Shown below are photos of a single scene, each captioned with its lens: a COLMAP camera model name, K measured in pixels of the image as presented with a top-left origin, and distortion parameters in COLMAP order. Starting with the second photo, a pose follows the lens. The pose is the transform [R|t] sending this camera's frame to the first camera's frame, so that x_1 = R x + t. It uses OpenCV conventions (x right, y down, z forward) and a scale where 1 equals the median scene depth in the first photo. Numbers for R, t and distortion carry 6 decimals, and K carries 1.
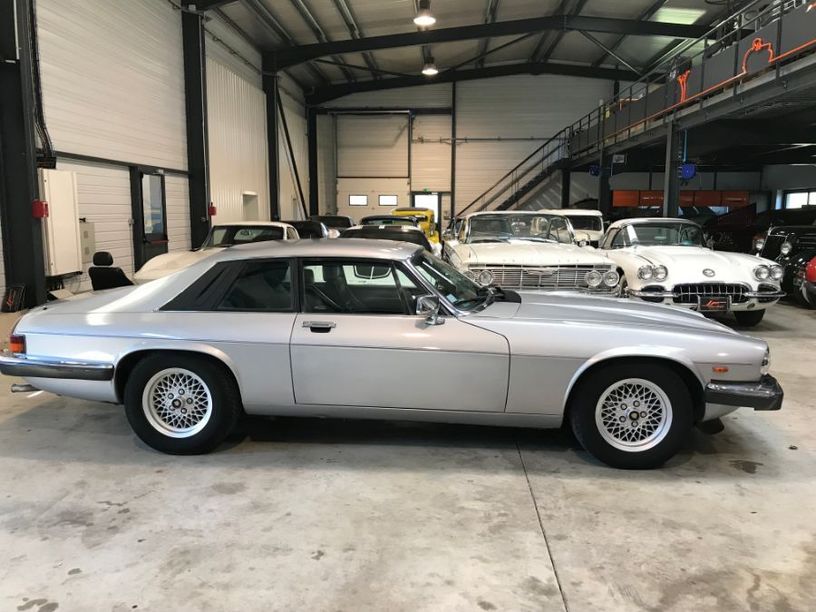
lens RADIAL K [[665.4, 0, 403.6], [0, 665.4, 313.2], [0, 0, 1]] dist [0.009496, 0.006696]
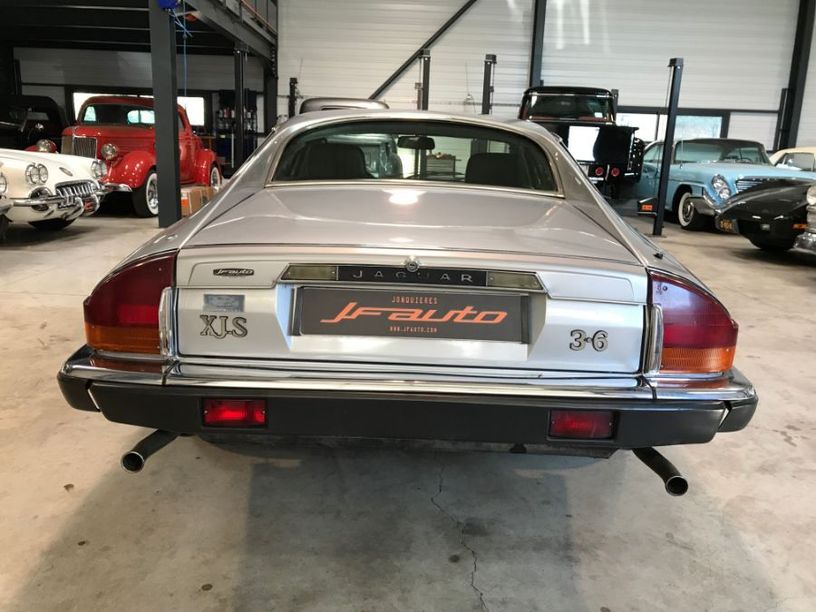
lens RADIAL K [[669.0, 0, 408.0], [0, 669.0, 306.0], [0, 0, 1]] dist [0.013506, -0.005408]
pose [[-0.064398, -0.229421, 0.971195, -1.050622], [0.114011, 0.965151, 0.235553, -0.101753], [-0.991390, 0.125896, -0.035998, 1.324905]]
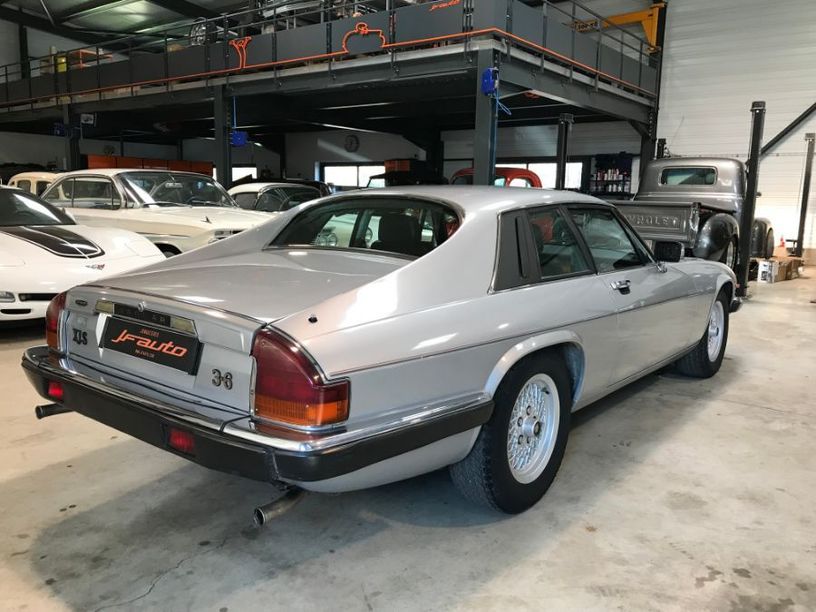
lens RADIAL K [[669.0, 0, 408.0], [0, 669.0, 306.0], [0, 0, 1]] dist [0.013506, -0.005408]
pose [[0.562133, -0.125015, 0.817544, -0.994322], [0.106244, 0.991235, 0.078524, -0.051295], [-0.820194, 0.042718, 0.570488, 0.774849]]
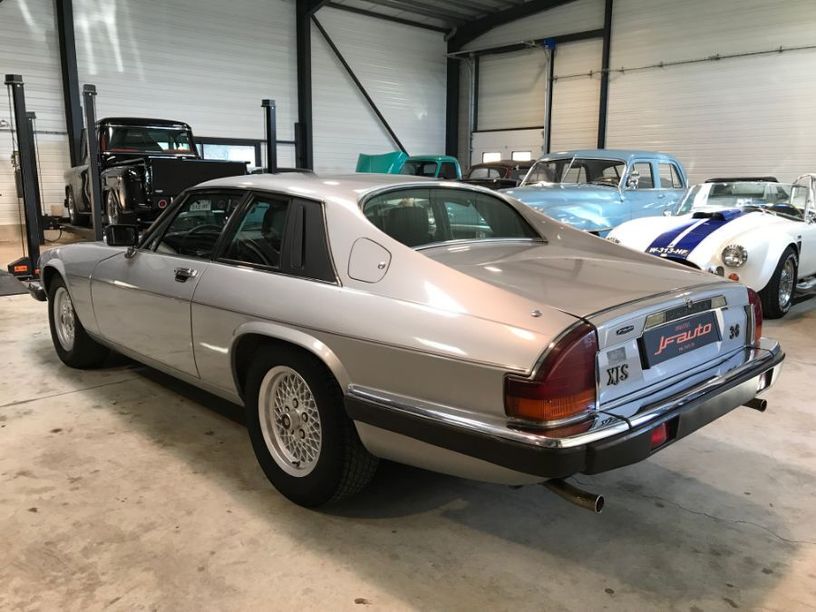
lens RADIAL K [[665.4, 0, 403.6], [0, 665.4, 313.2], [0, 0, 1]] dist [0.009496, 0.006696]
pose [[-0.734489, -0.135854, 0.664883, -0.854853], [0.097372, 0.948521, 0.301376, -0.225067], [-0.671598, 0.286098, -0.683450, 1.888858]]
